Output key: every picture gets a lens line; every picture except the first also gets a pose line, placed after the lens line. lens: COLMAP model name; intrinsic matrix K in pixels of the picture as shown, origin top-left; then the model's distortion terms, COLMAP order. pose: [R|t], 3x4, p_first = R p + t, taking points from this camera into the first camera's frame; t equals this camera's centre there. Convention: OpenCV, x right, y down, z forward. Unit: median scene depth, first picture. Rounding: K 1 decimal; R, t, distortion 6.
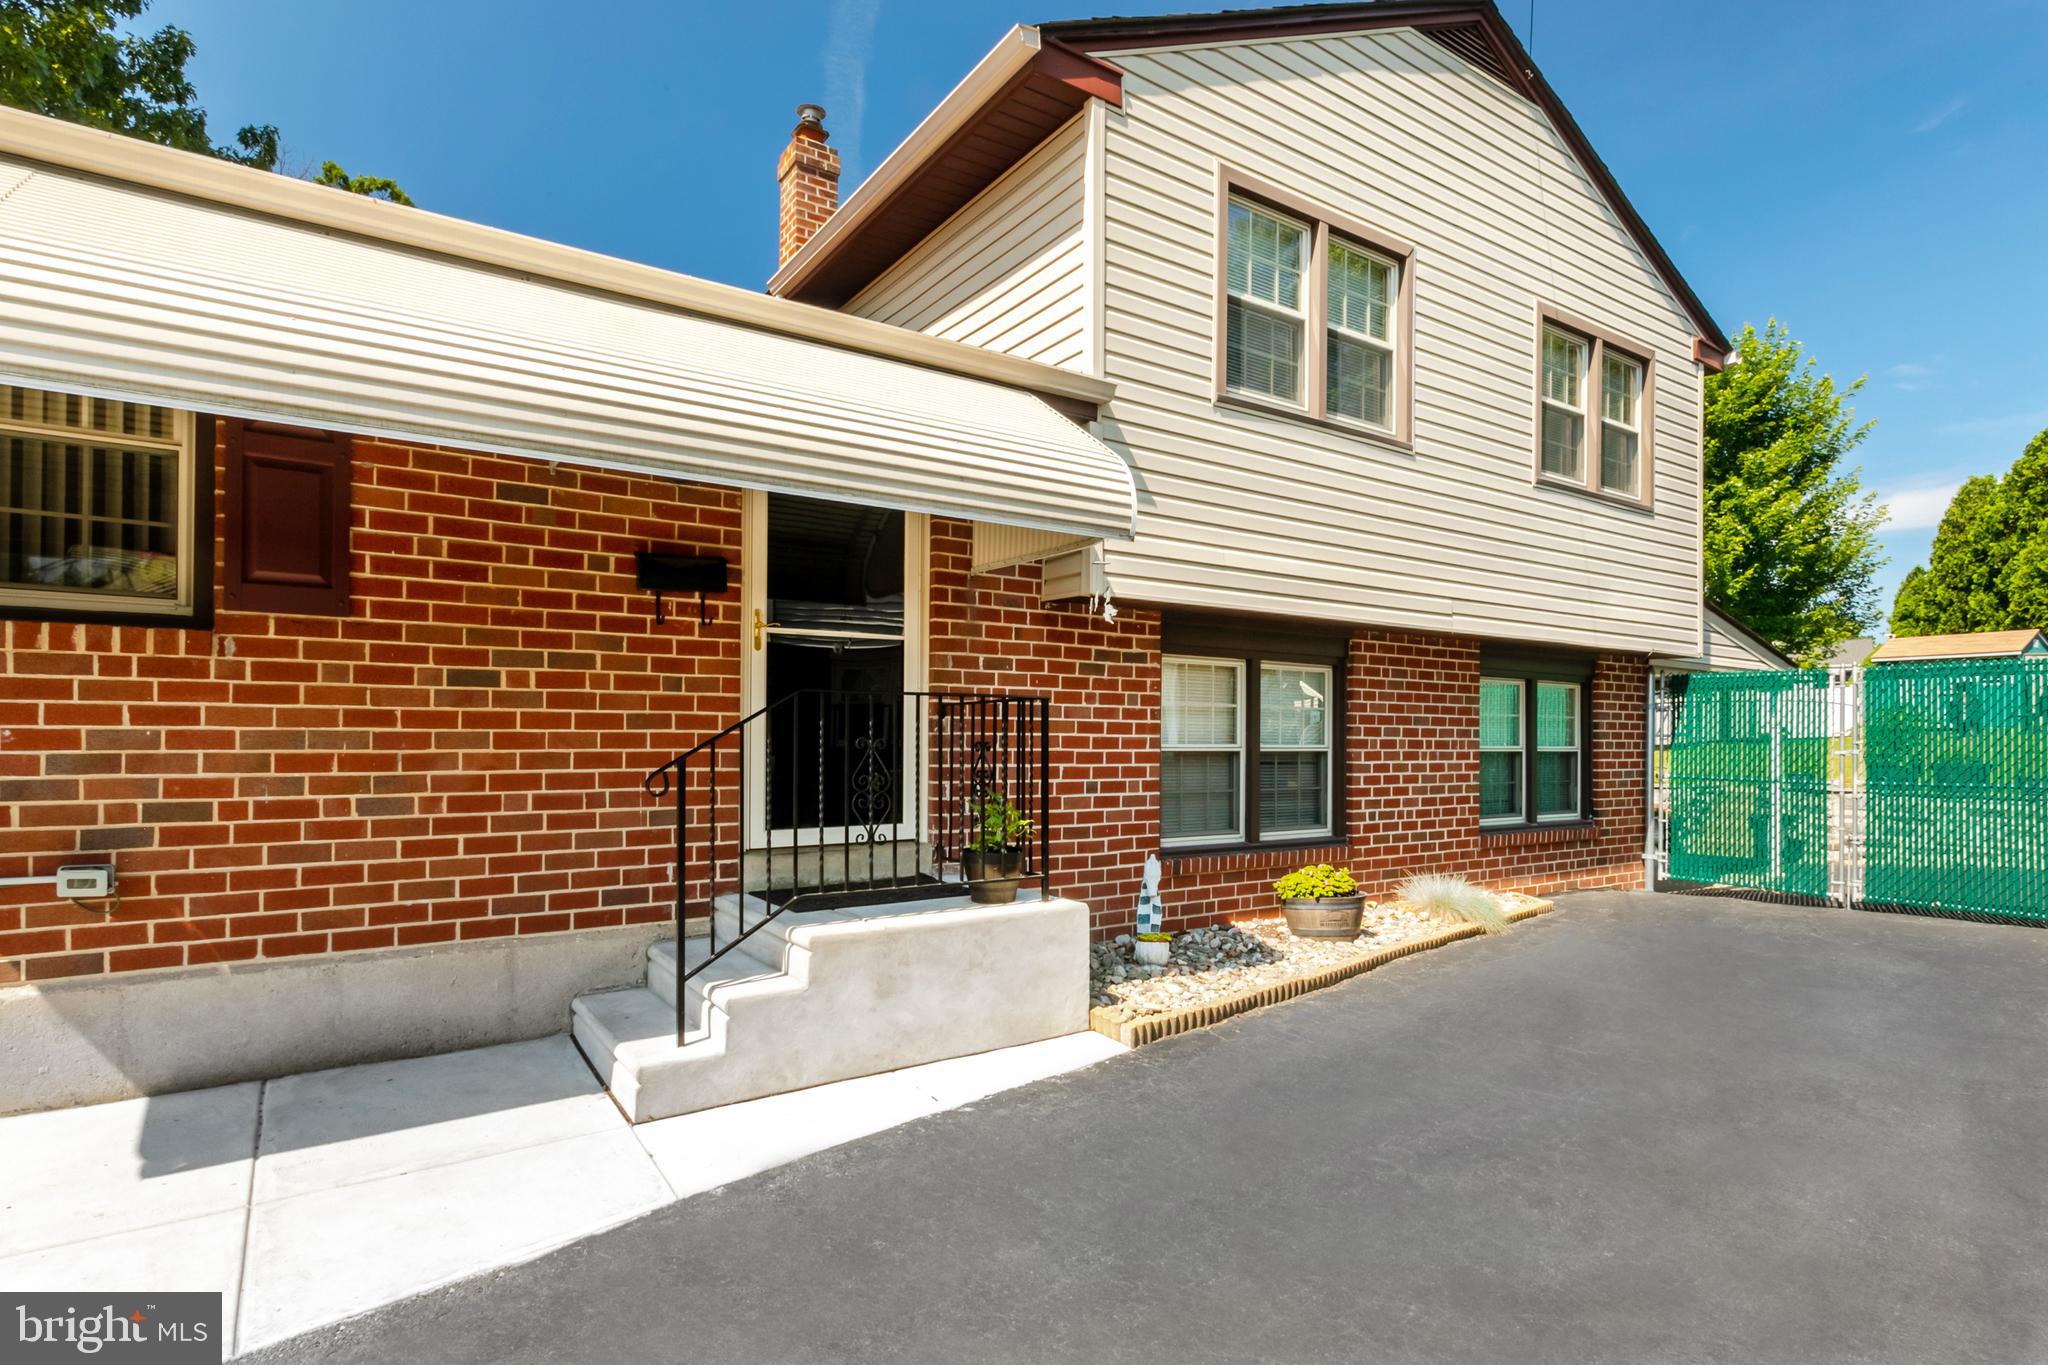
lens RADIAL K [[1053.2, 0, 1026.1], [0, 1053.2, 738.6], [0, 0, 1]] dist [-0.000266, 0.000236]
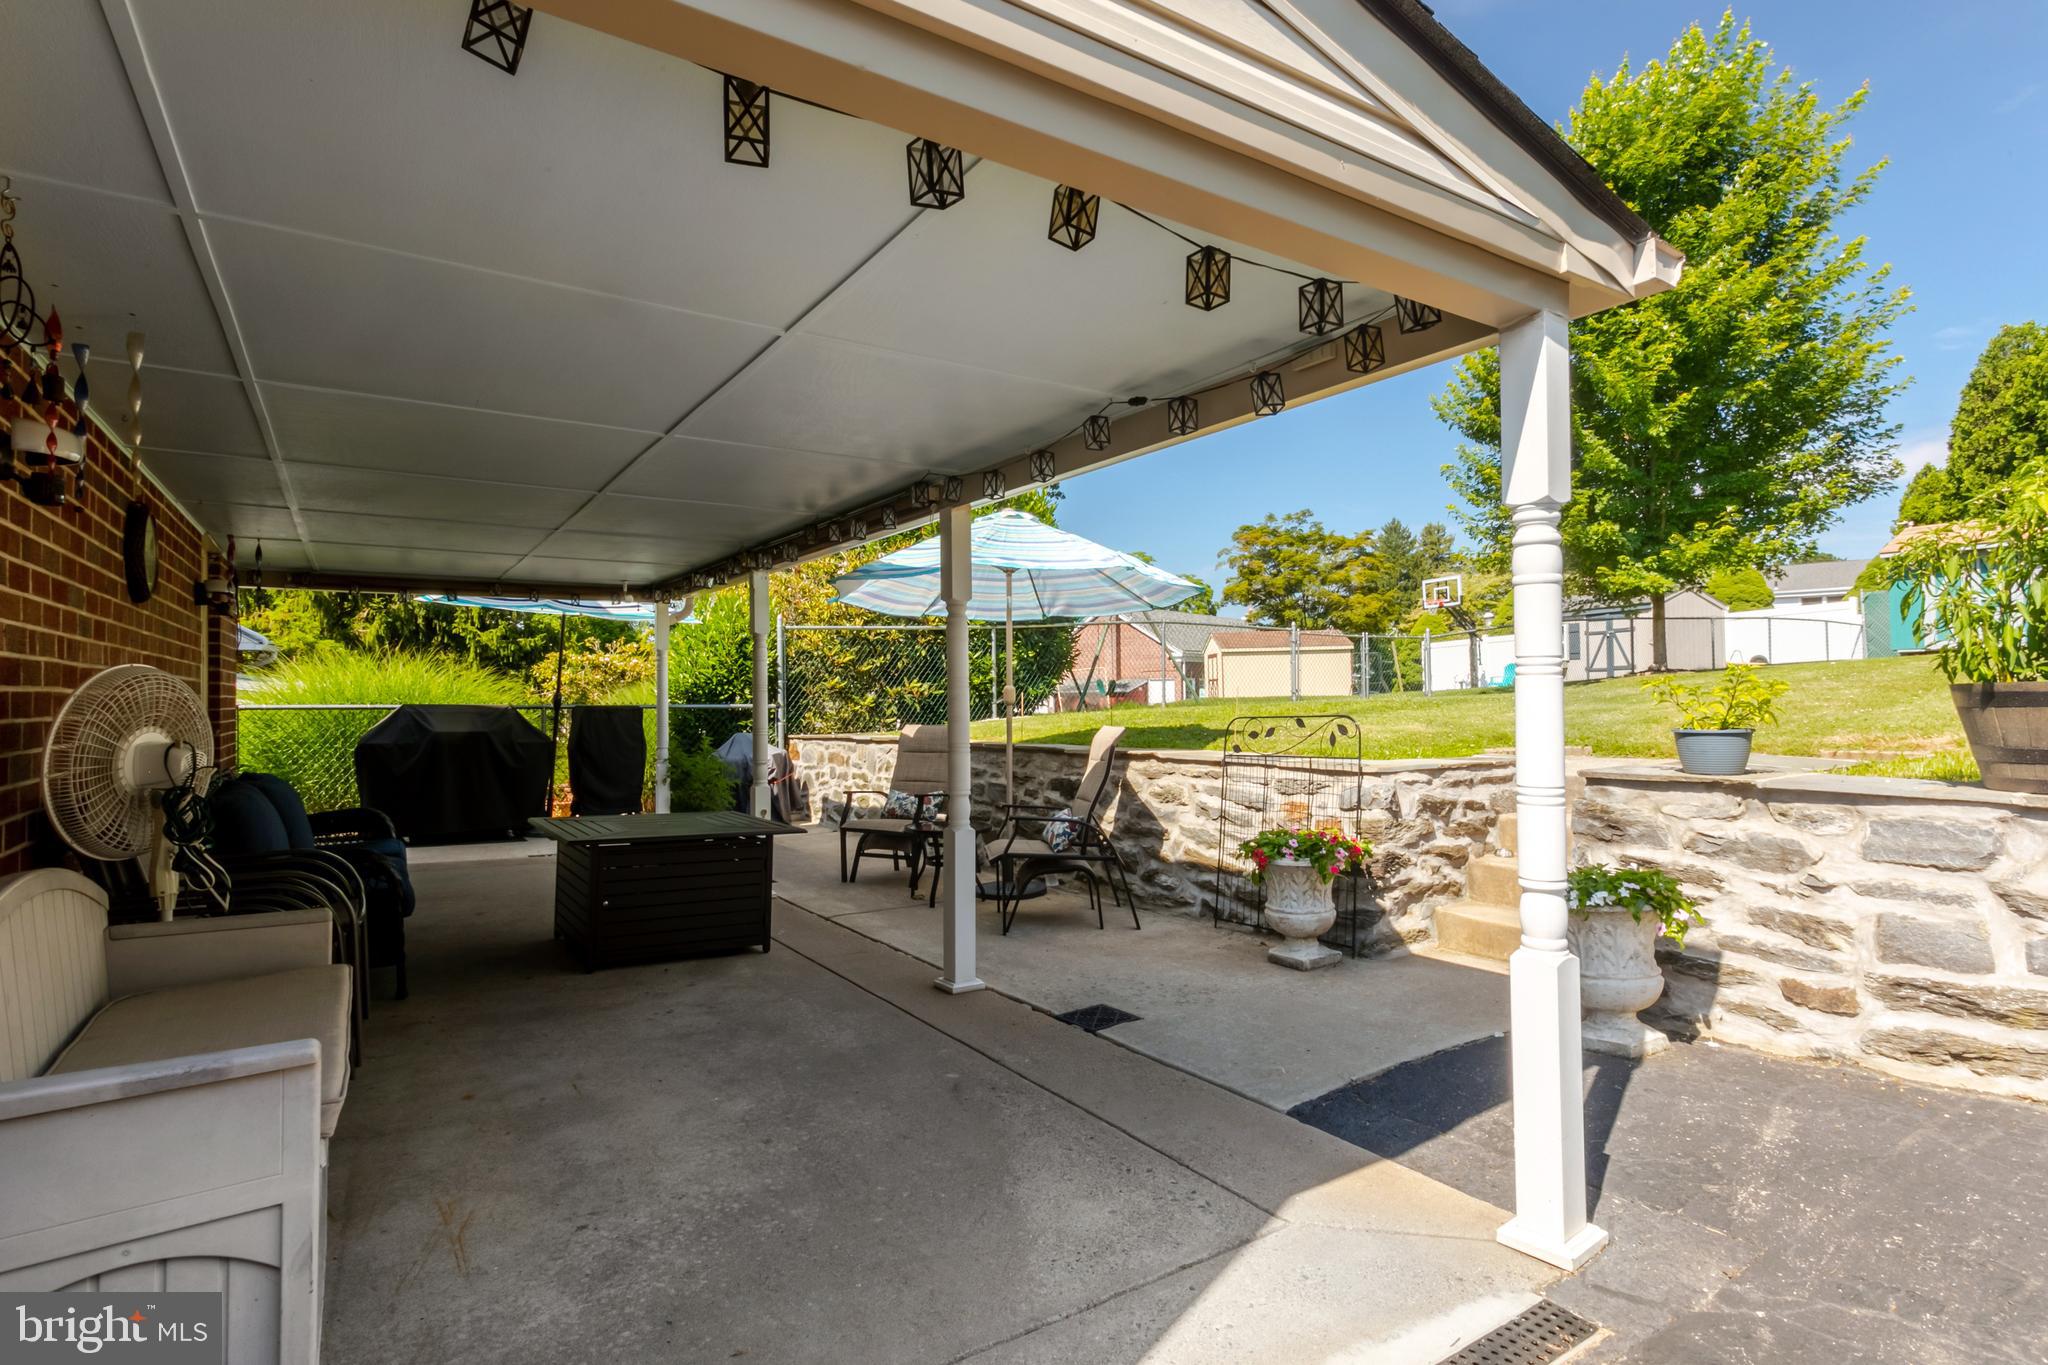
lens RADIAL K [[1006.7, 0, 1024.0], [0, 1006.7, 682.5], [0, 0, 1]] dist [0.000673, -0.000075]
pose [[0.999780, -0.008366, -0.019242, 0.293233], [0.008261, 0.999950, -0.005549, 0.009807], [0.019288, 0.005388, 0.999799, 0.380847]]
